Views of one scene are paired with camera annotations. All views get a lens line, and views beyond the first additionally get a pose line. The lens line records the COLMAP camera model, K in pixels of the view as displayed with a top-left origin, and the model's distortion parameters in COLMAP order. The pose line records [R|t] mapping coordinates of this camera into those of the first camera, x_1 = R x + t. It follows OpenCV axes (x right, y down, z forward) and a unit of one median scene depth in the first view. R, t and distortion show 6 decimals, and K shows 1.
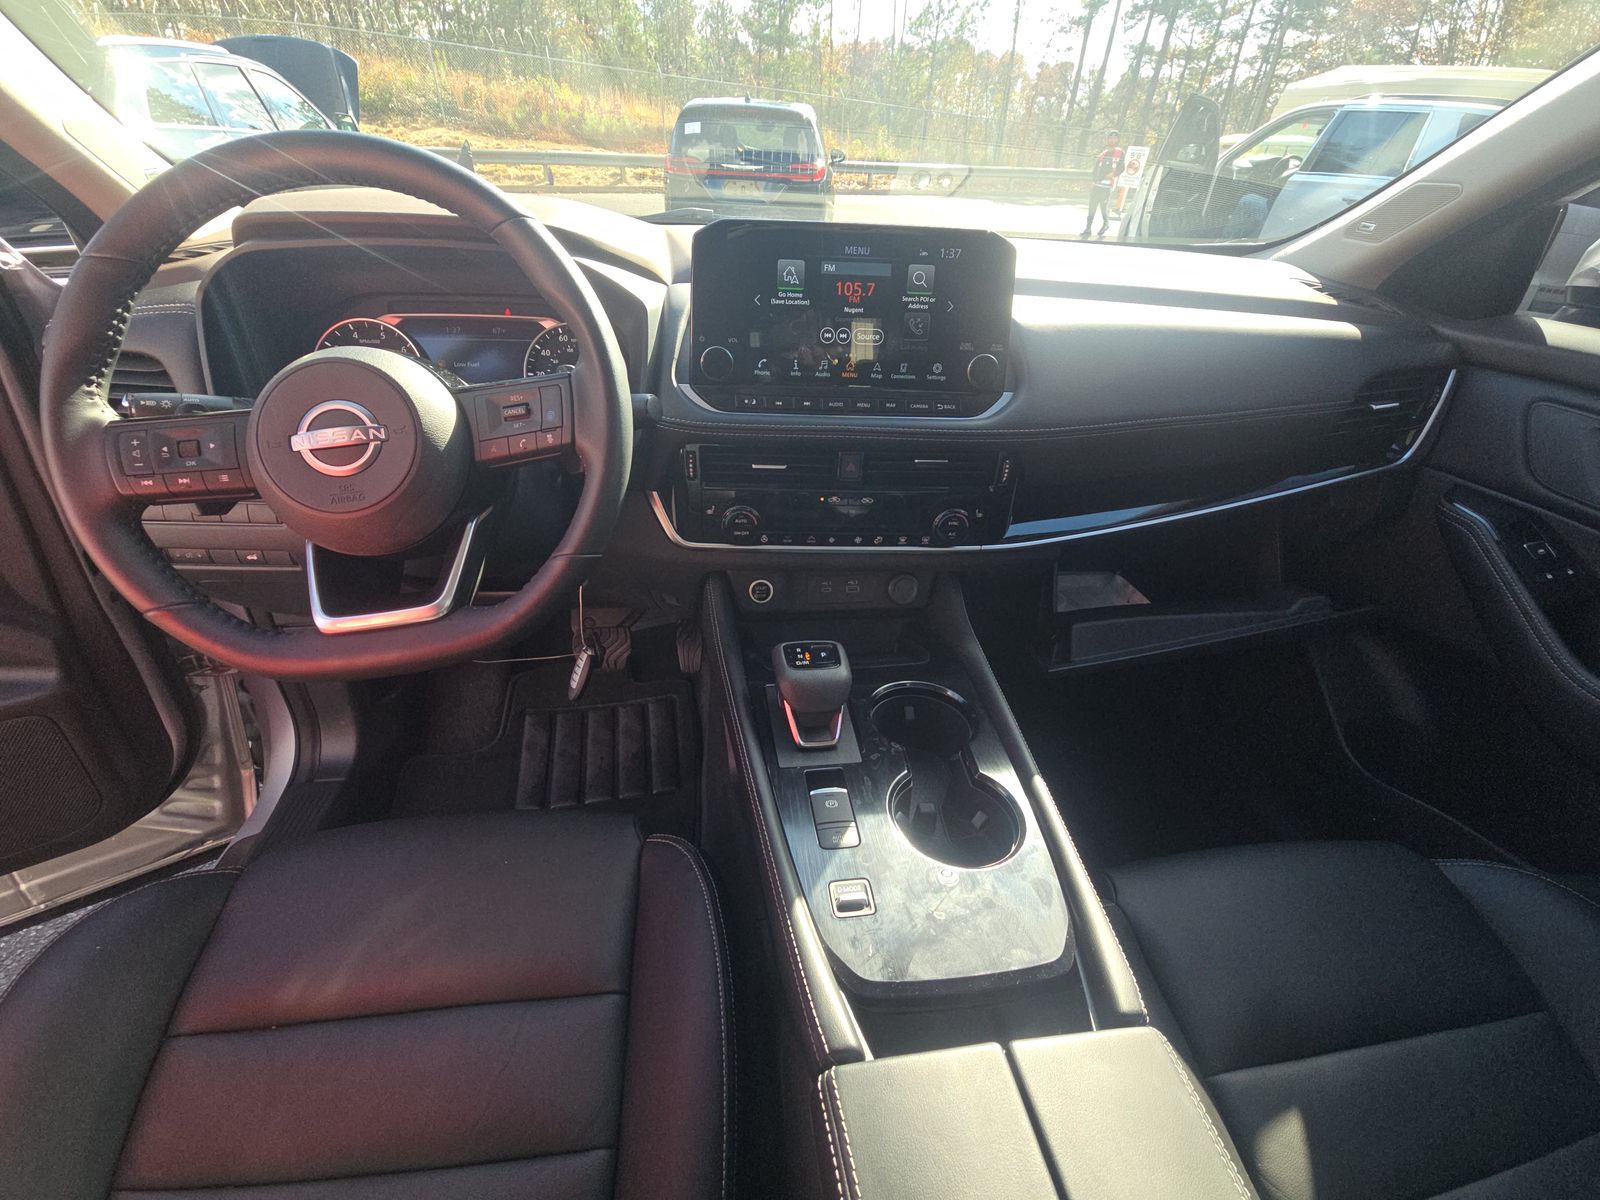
lens RADIAL K [[625.8, 0, 804.1], [0, 625.8, 593.7], [0, 0, 1]] dist [-0.003013, -0.000820]
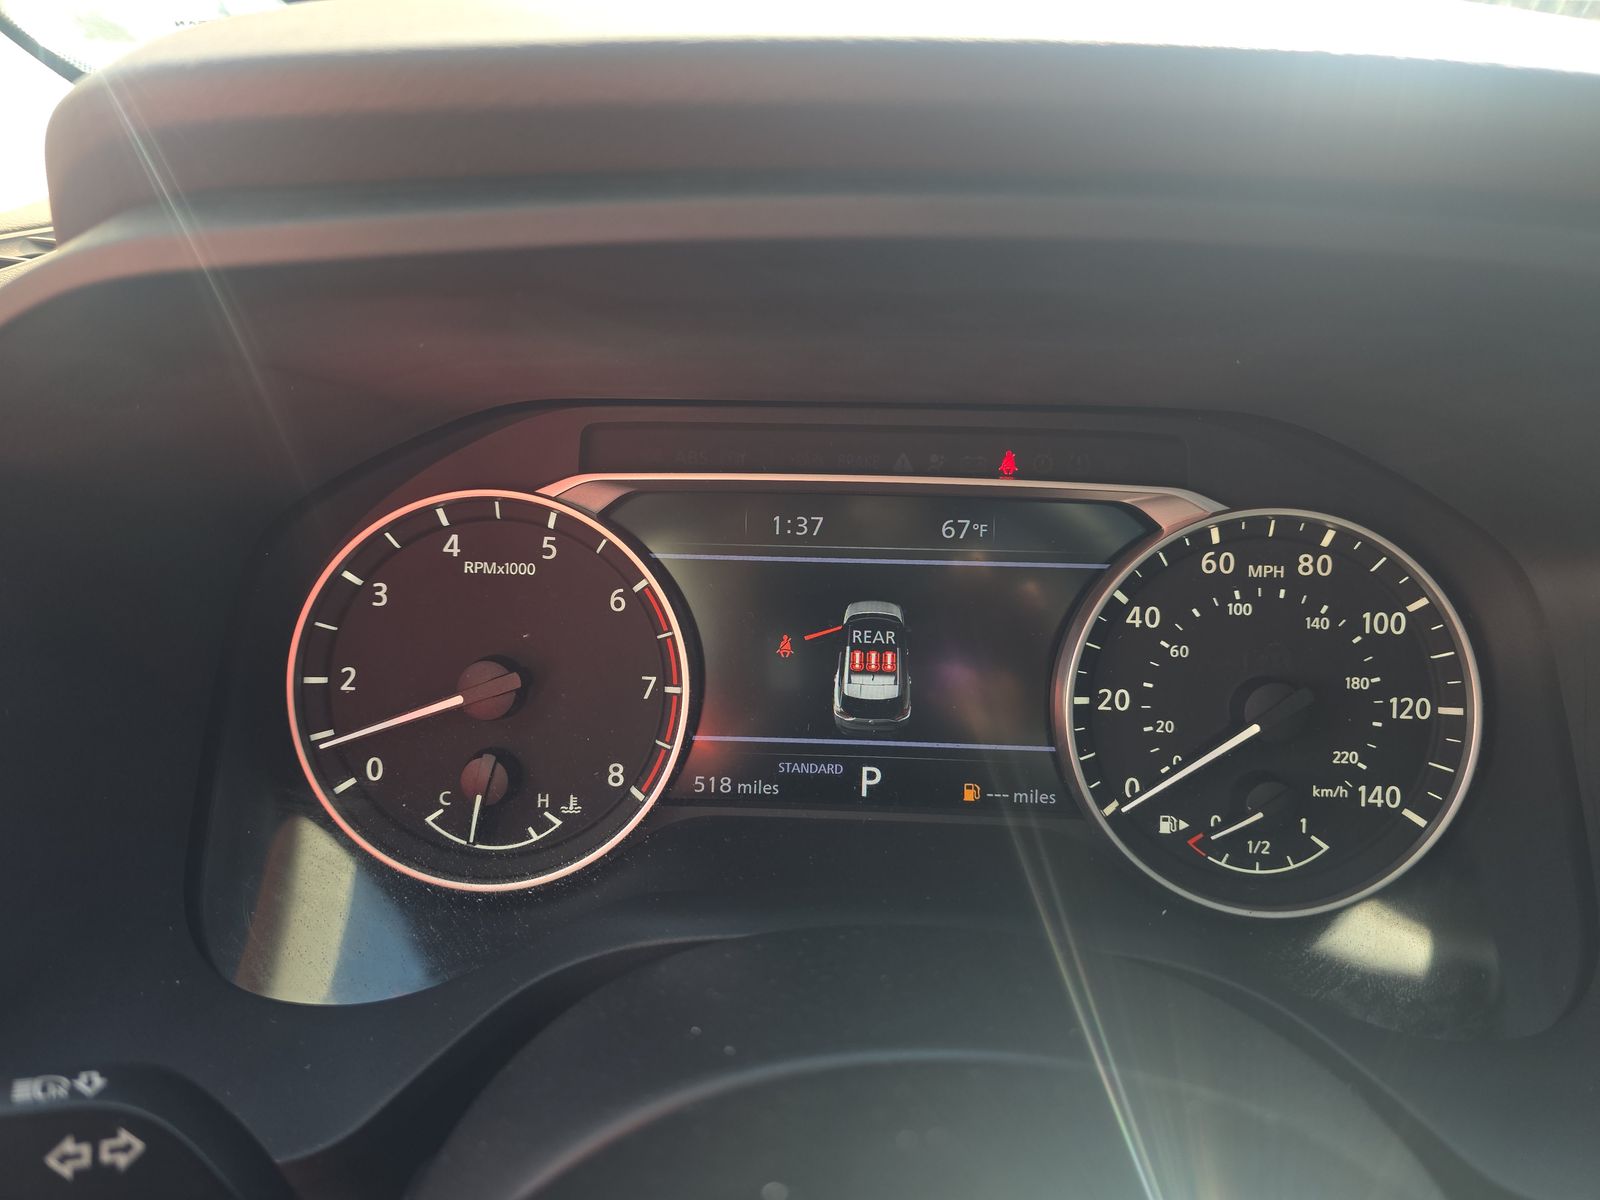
lens RADIAL K [[1058.0, 0, 793.3], [0, 1058.0, 591.9], [0, 0, 1]] dist [0.008025, -0.017852]
pose [[0.986537, 0.037202, -0.159250, -0.541471], [-0.061413, 0.986789, -0.149923, -0.360916], [0.151569, 0.157684, 0.975788, 0.631647]]
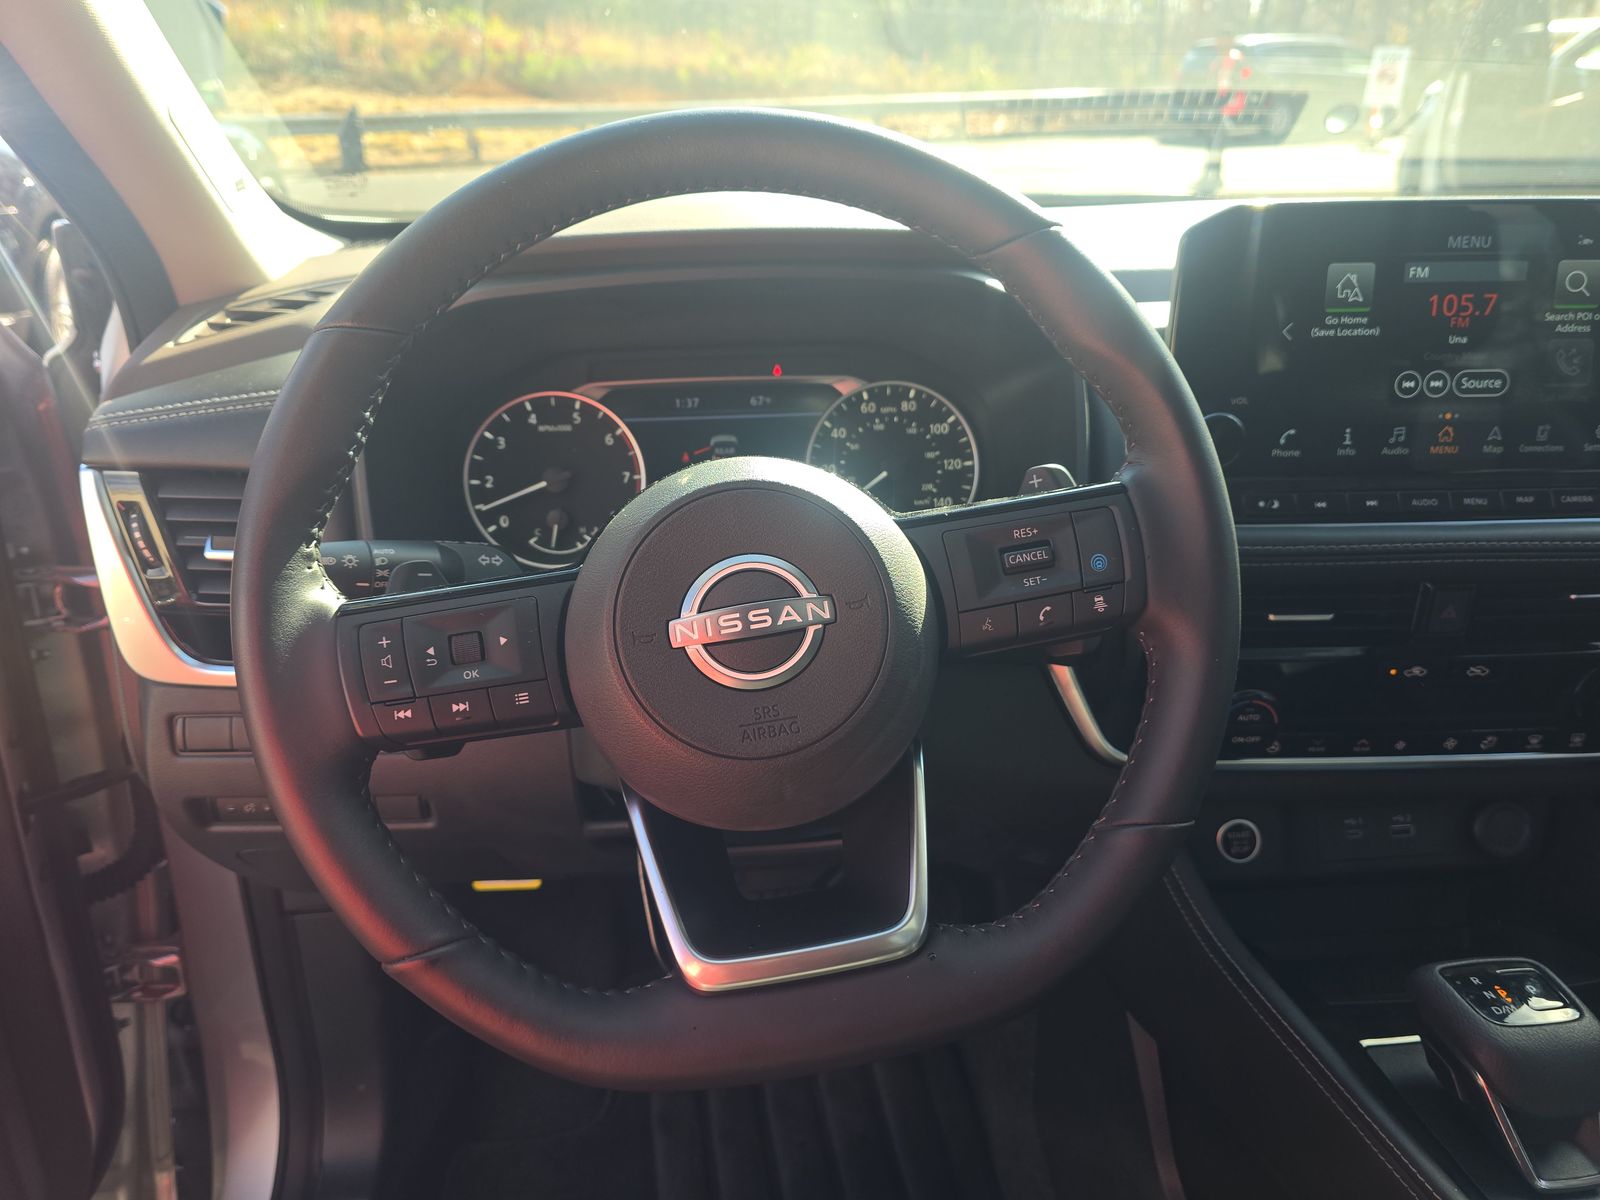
lens RADIAL K [[1058.0, 0, 794.4], [0, 1058.0, 604.3], [0, 0, 1]] dist [0.008025, -0.017852]
pose [[0.997792, -0.036751, -0.055320, -0.454019], [0.027347, 0.986405, -0.162044, -0.078309], [0.060523, 0.160173, 0.985232, 0.062499]]
